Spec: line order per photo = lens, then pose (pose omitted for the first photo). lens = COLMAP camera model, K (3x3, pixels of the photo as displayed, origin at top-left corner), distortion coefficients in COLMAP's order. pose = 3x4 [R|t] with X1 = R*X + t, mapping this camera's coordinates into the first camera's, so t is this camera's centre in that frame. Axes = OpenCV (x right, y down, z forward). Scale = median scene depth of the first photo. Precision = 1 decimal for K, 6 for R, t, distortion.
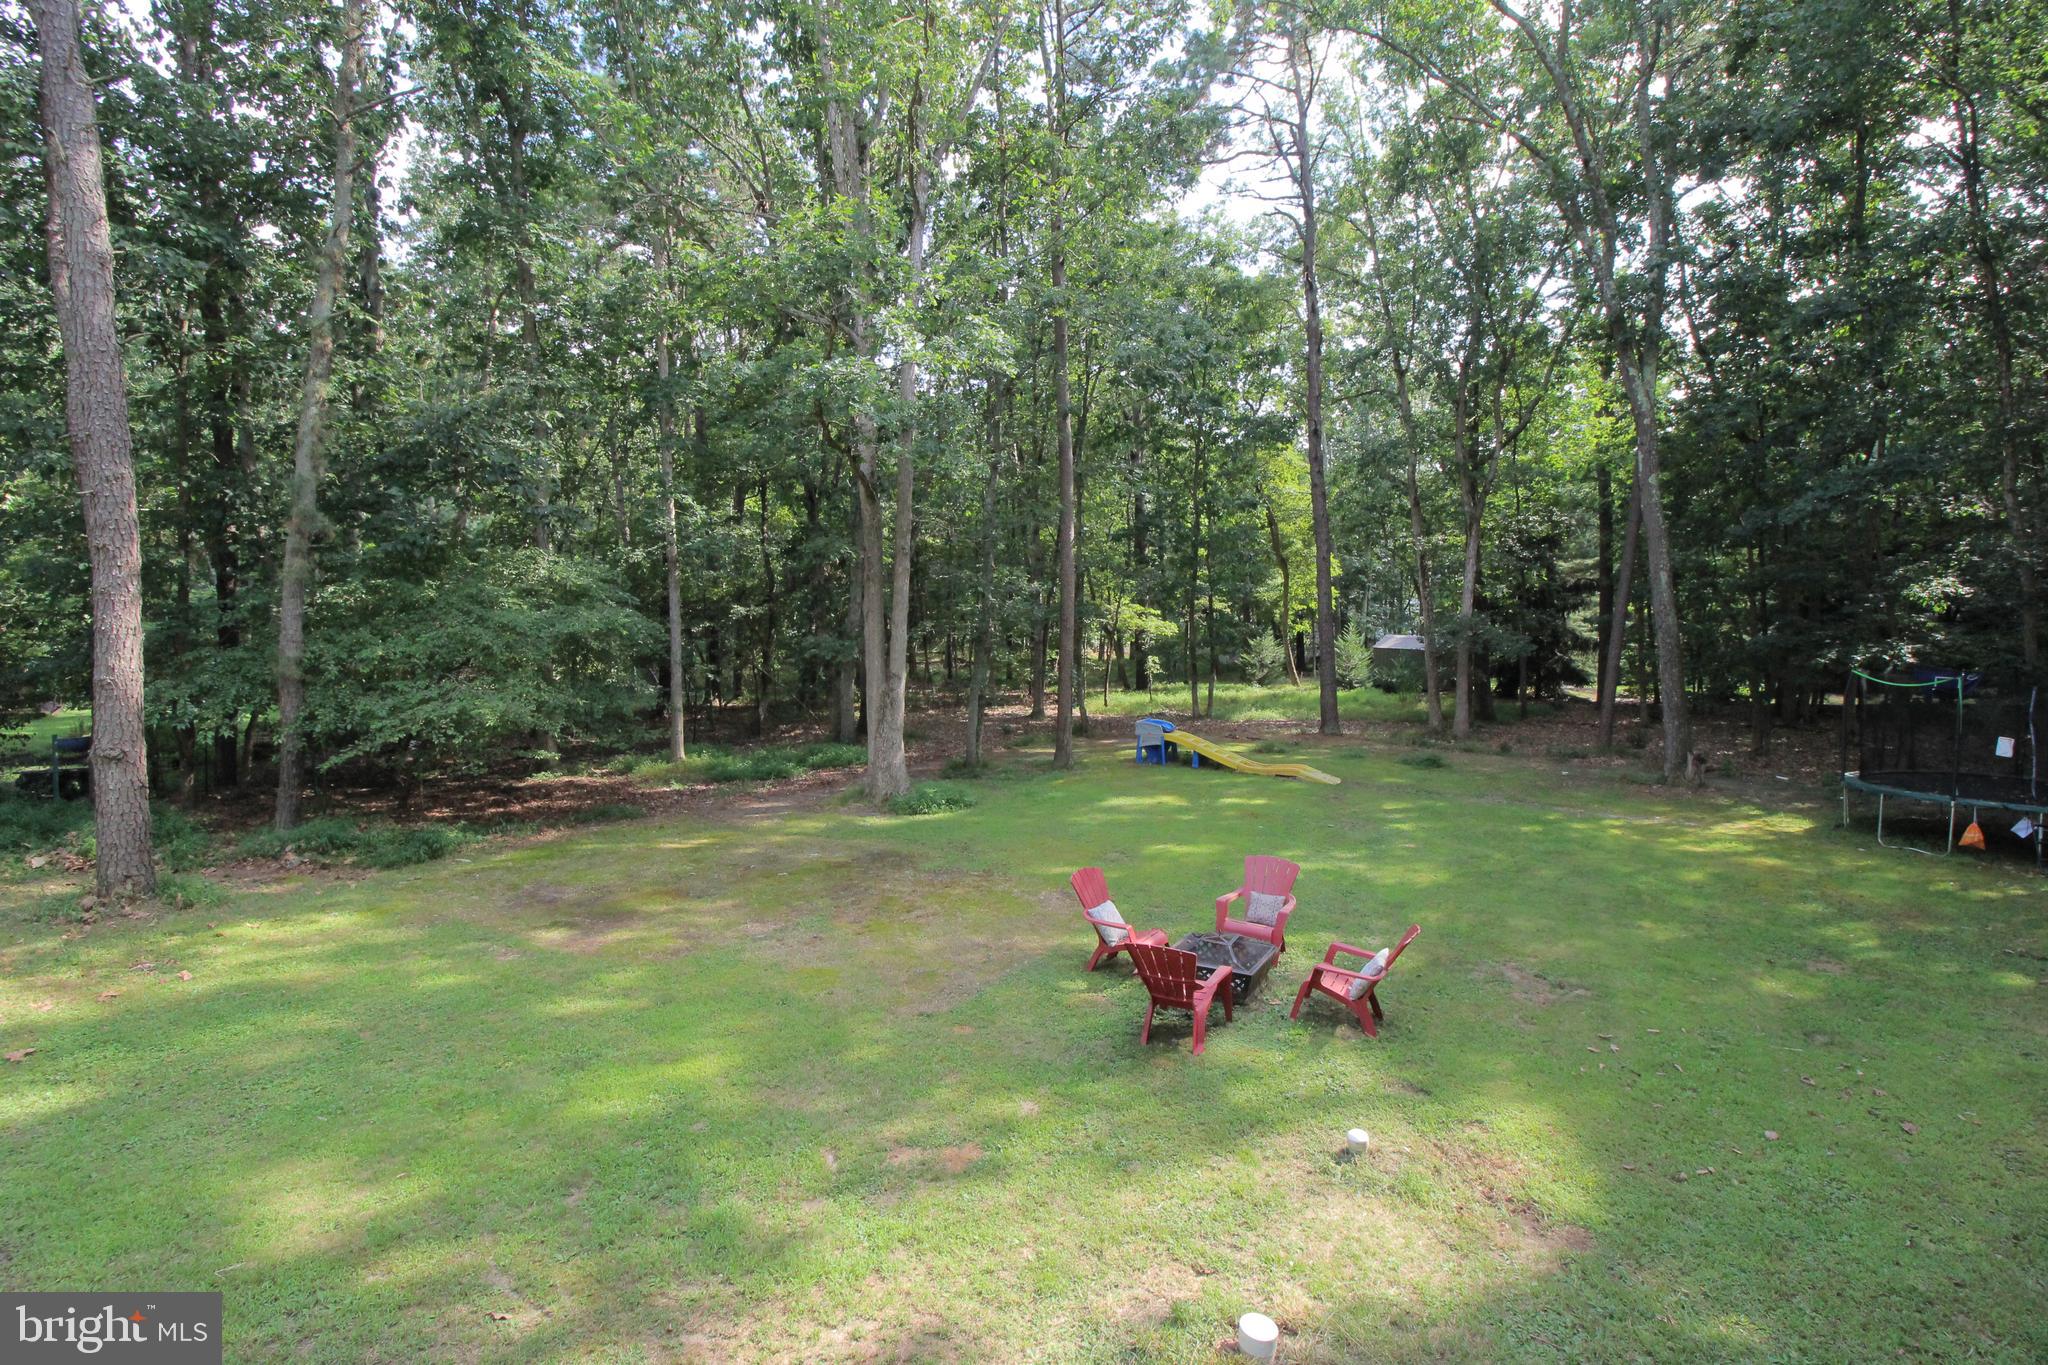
lens RADIAL K [[939.2, 0, 1024.6], [0, 939.2, 662.4], [0, 0, 1]] dist [-0.001072, -0.010958]
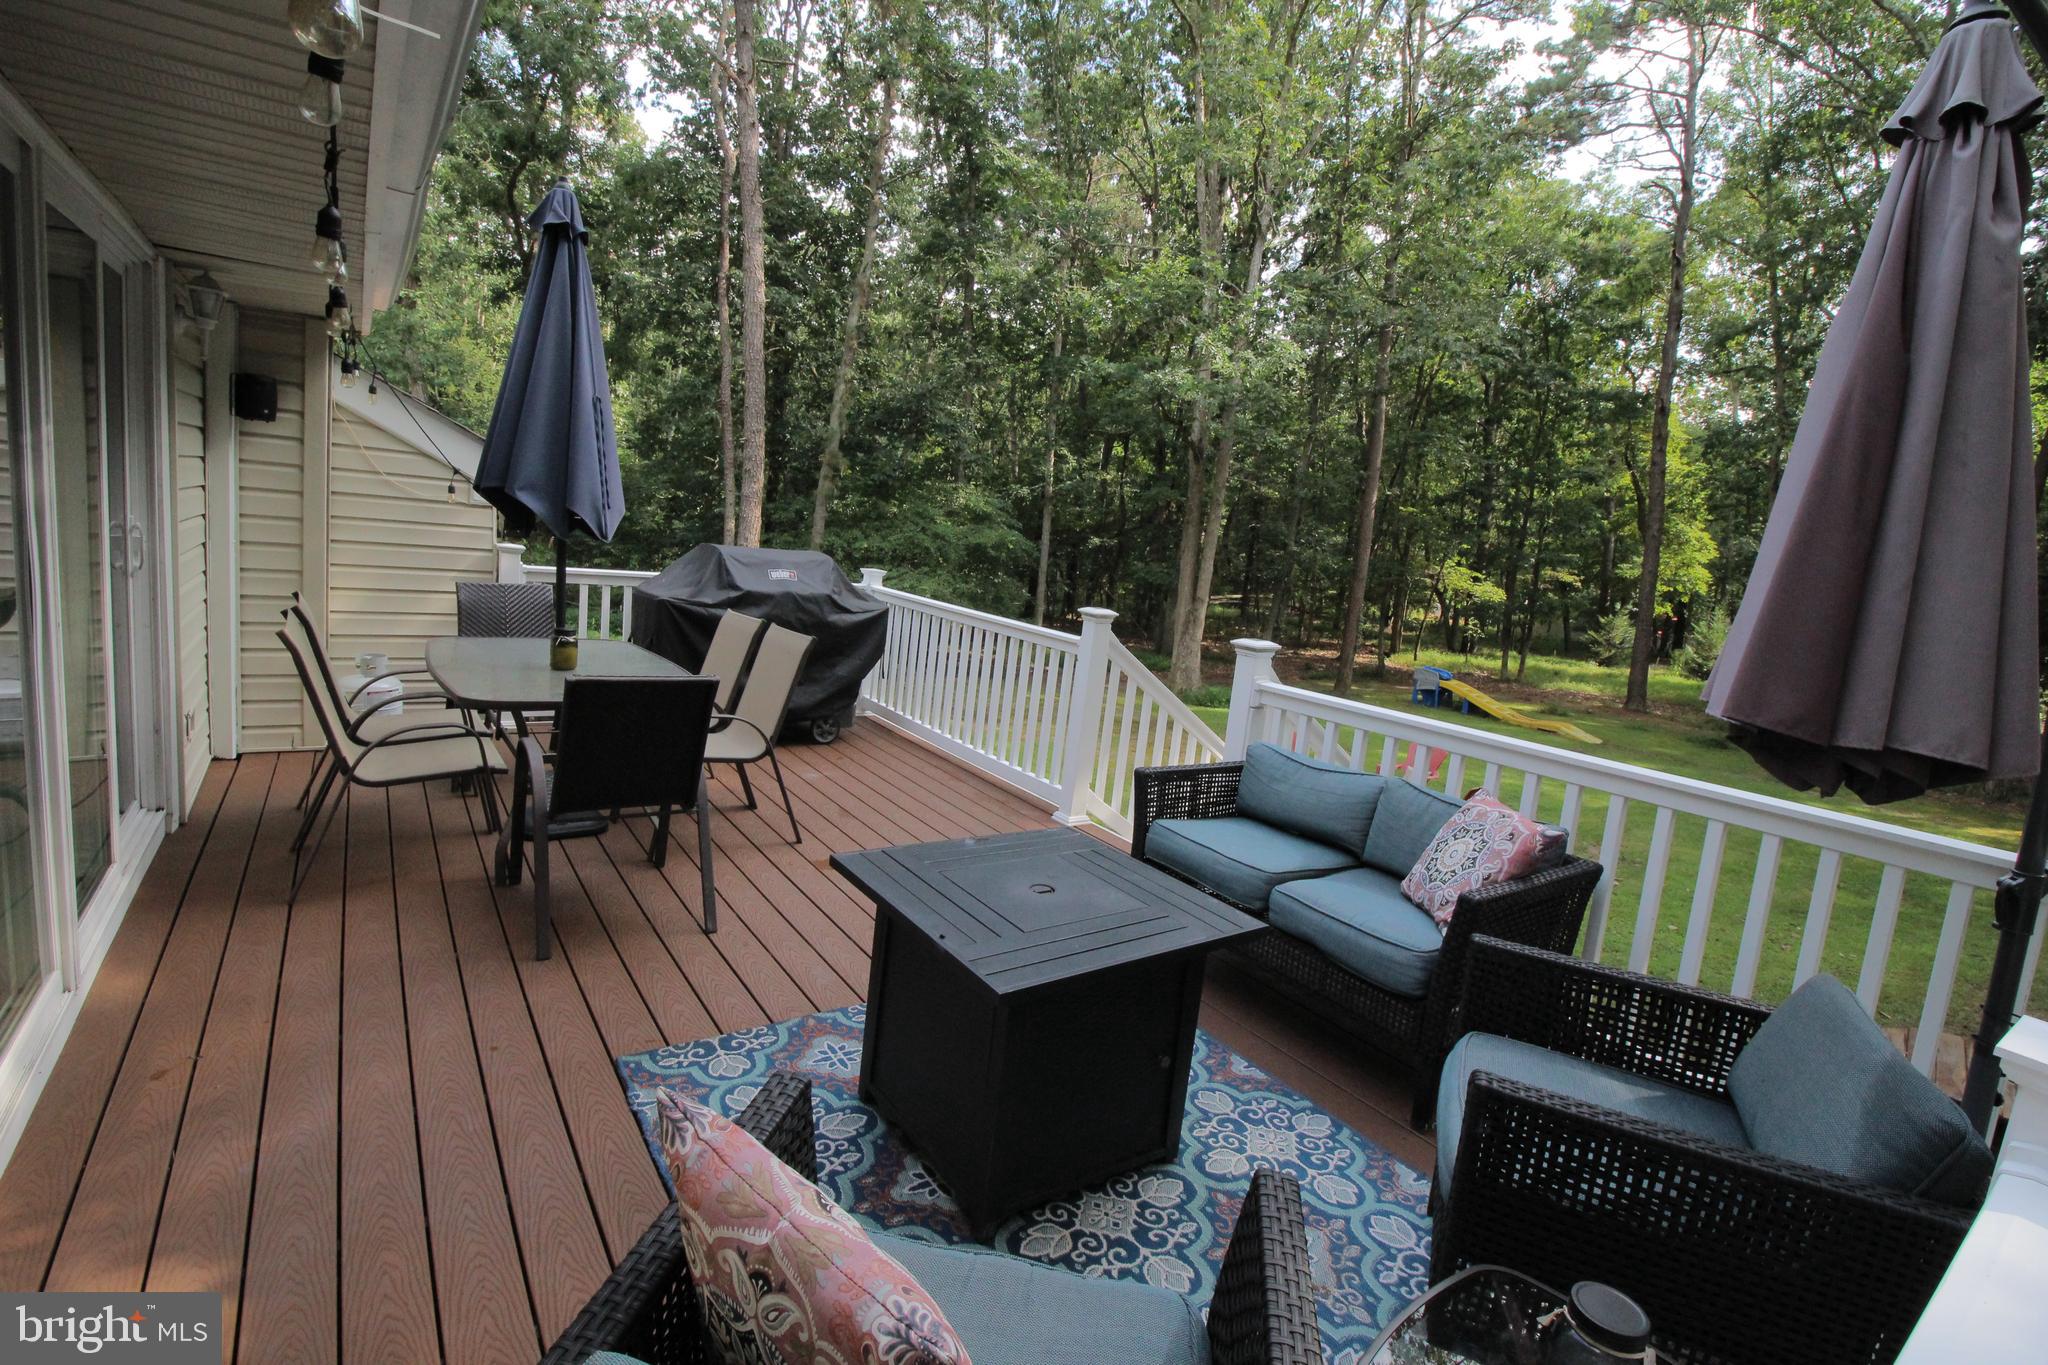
lens RADIAL K [[939.2, 0, 1024.6], [0, 939.2, 662.4], [0, 0, 1]] dist [-0.001072, -0.010958]
pose [[0.925326, 0.128357, -0.356787, 0.075961], [-0.107099, 0.991120, 0.078804, 0.016590], [0.363734, -0.034708, 0.930856, -0.198818]]
